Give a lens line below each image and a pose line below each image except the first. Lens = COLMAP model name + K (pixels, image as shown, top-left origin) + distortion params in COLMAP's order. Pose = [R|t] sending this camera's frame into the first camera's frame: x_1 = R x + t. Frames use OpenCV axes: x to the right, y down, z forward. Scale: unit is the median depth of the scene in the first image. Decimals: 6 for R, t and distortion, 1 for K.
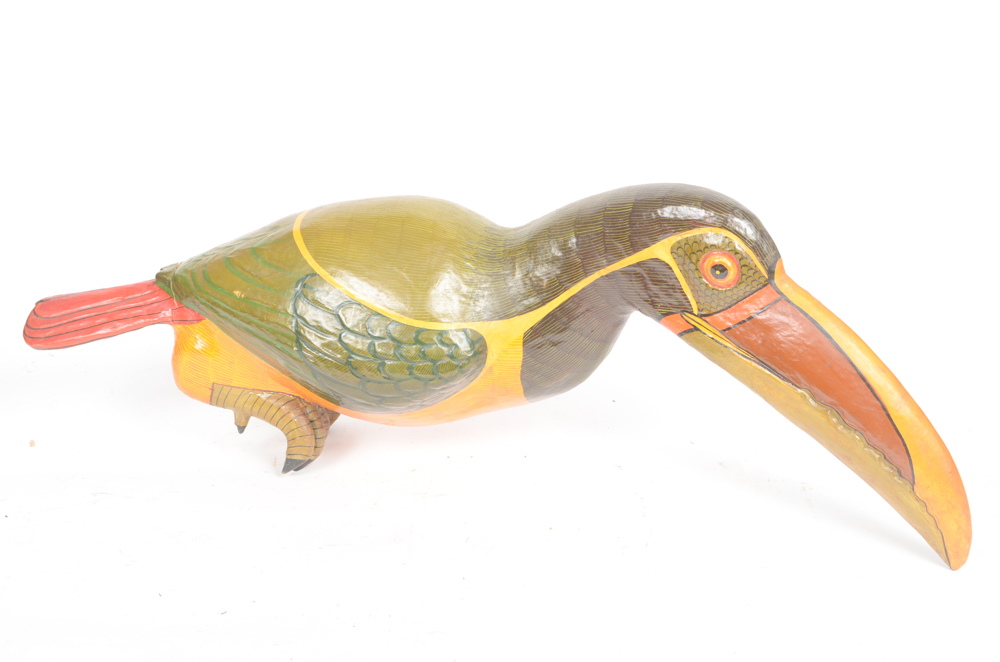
lens RADIAL K [[1439.2, 0, 499.0], [0, 1439.2, 332.0], [0, 0, 1]] dist [0.008577, 0.000000]
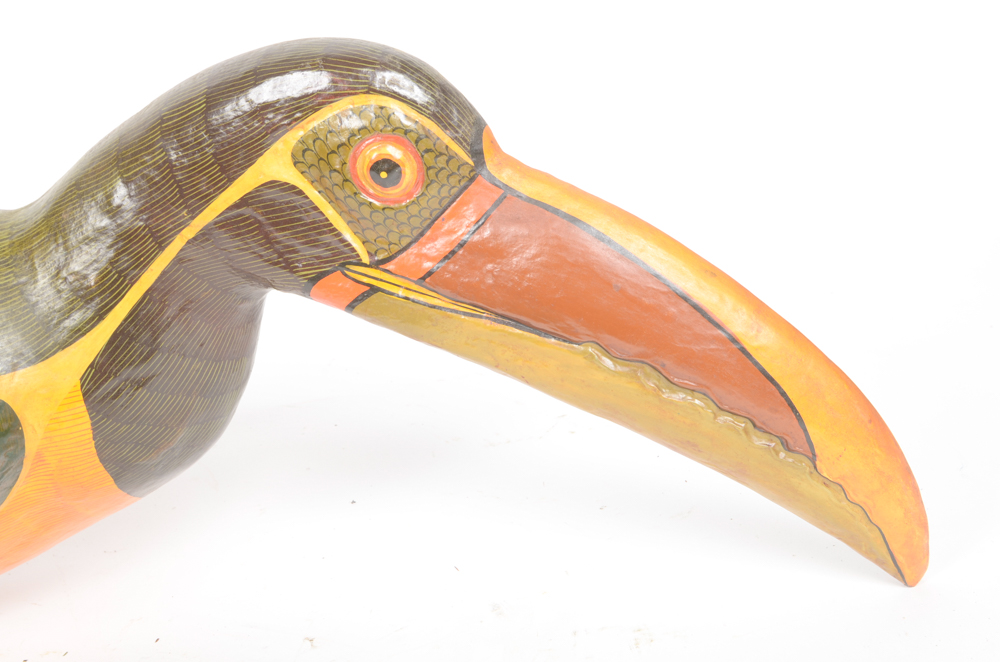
lens RADIAL K [[1439.2, 0, 496.6], [0, 1439.2, 335.6], [0, 0, 1]] dist [0.008577, 0.000000]
pose [[0.952995, -0.243045, 0.180913, 0.077501], [0.251344, 0.967598, -0.024097, 0.040510], [-0.169194, 0.068436, 0.983204, 0.449867]]
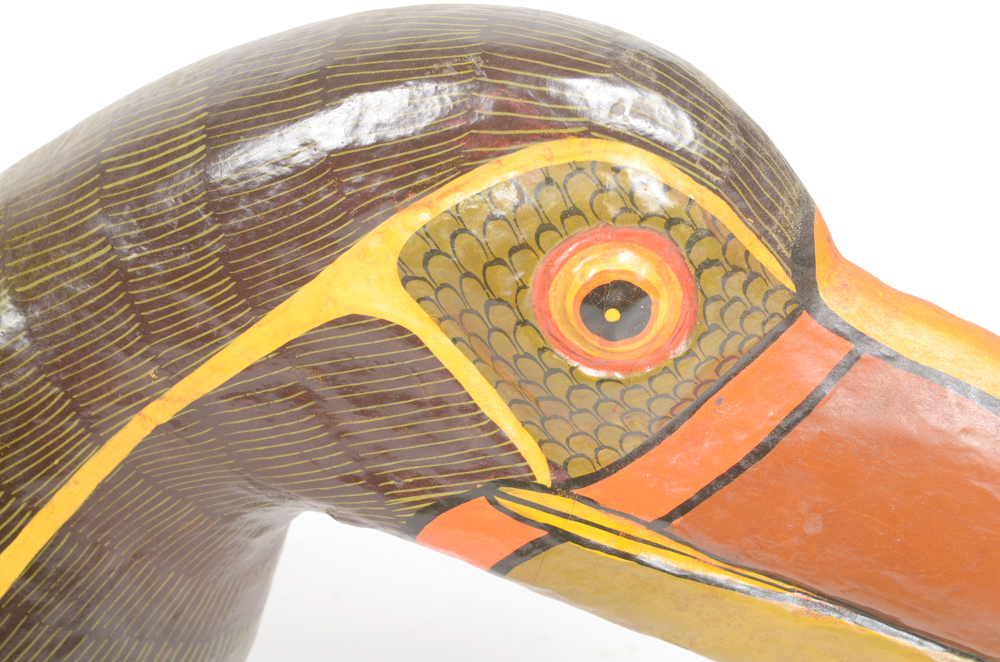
lens RADIAL K [[1439.2, 0, 500.9], [0, 1439.2, 332.0], [0, 0, 1]] dist [0.008577, 0.000000]
pose [[0.931719, -0.246936, 0.266312, 0.065981], [0.245841, 0.968565, 0.037996, -0.051632], [-0.267323, 0.030069, 0.963138, 0.749640]]
